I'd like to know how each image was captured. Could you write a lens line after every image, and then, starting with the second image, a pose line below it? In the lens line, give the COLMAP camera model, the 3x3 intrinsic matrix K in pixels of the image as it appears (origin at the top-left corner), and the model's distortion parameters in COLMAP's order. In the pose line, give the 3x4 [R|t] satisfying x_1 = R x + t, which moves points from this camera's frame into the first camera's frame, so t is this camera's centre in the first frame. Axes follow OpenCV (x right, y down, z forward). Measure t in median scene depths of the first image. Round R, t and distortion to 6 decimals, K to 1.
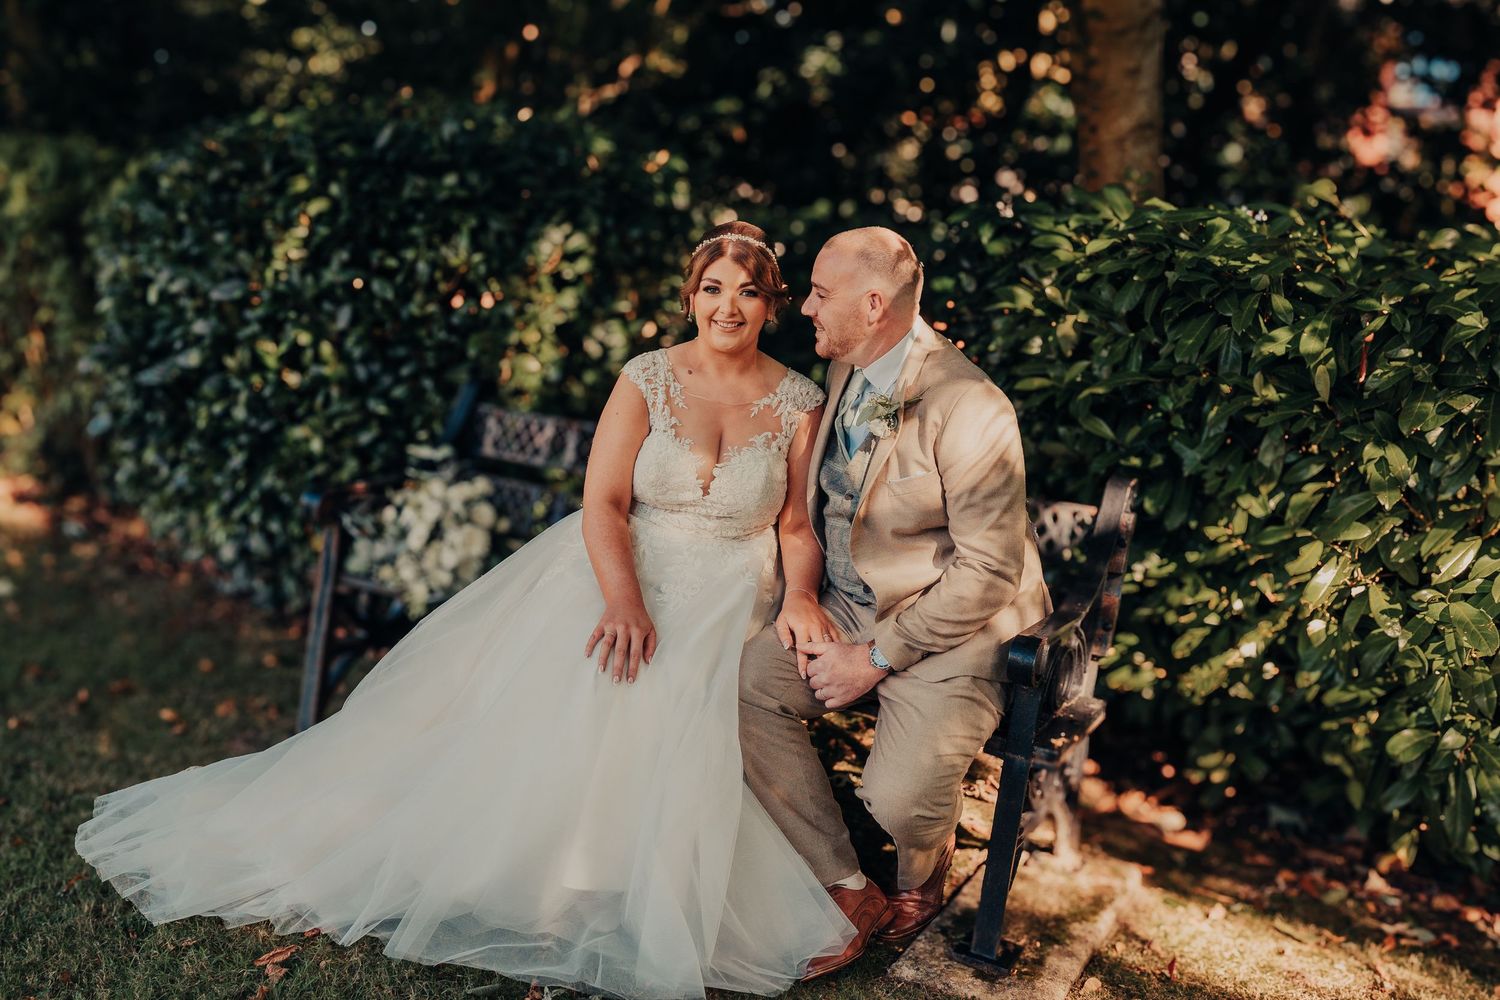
lens RADIAL K [[1538.1, 0, 750.0], [0, 1538.1, 500.0], [0, 0, 1]] dist [-0.167466, 0.264801]
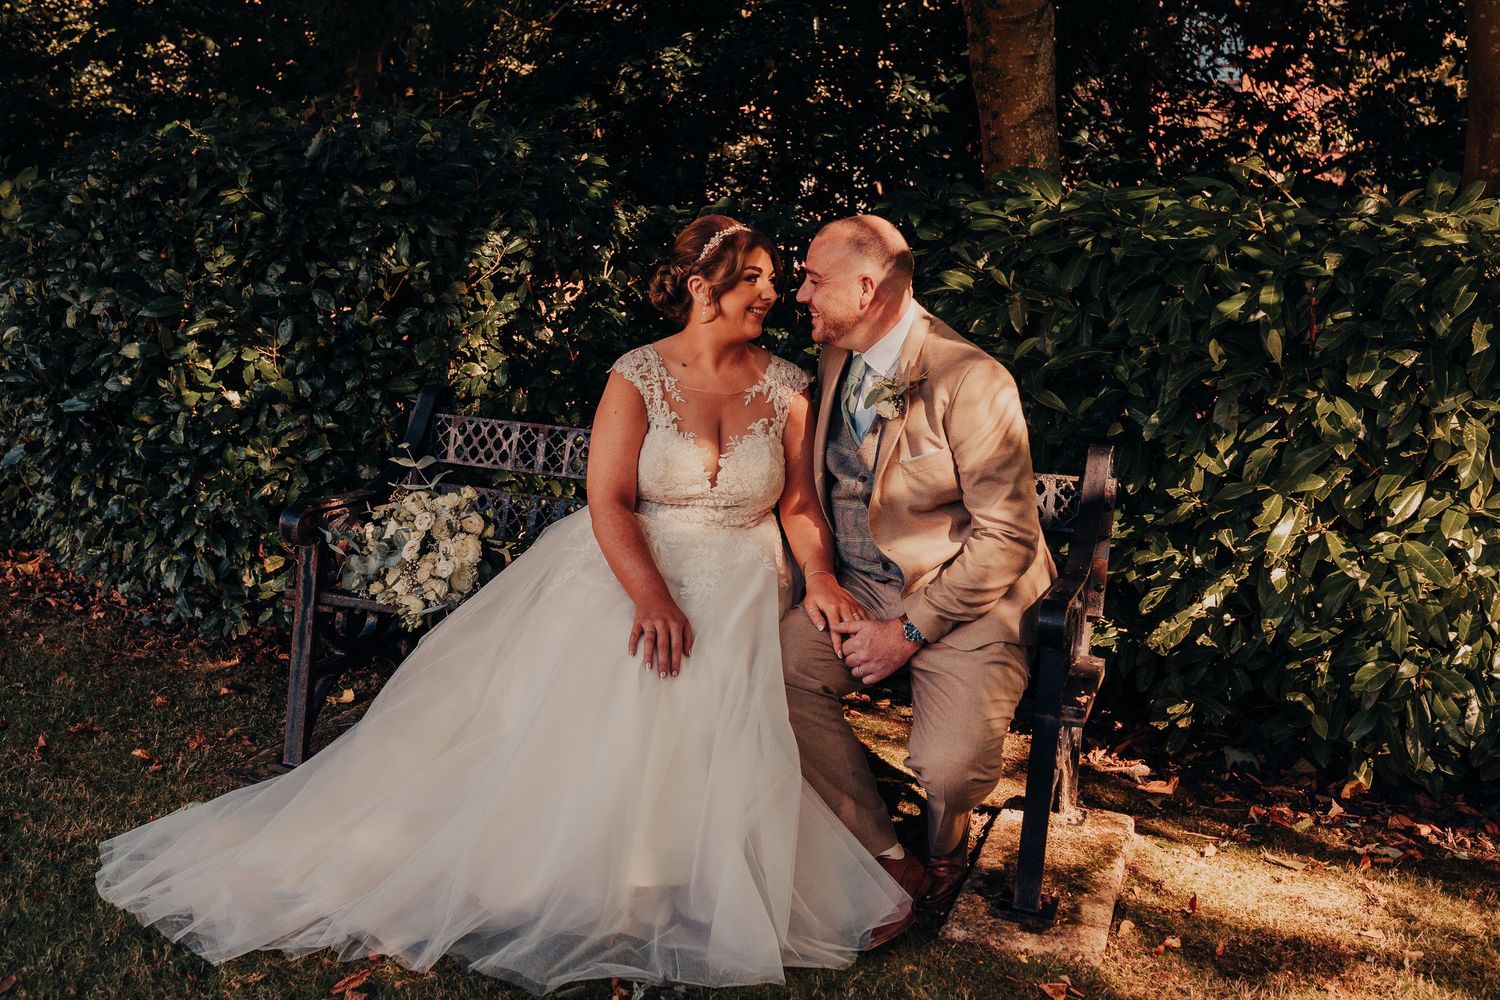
lens RADIAL K [[1538.1, 0, 750.0], [0, 1538.1, 500.0], [0, 0, 1]] dist [-0.167466, 0.264801]
pose [[0.987954, -0.065058, 0.140409, -0.145581], [0.064945, 0.997874, 0.005395, 0.001640], [-0.140462, 0.003789, 0.990079, -0.005296]]
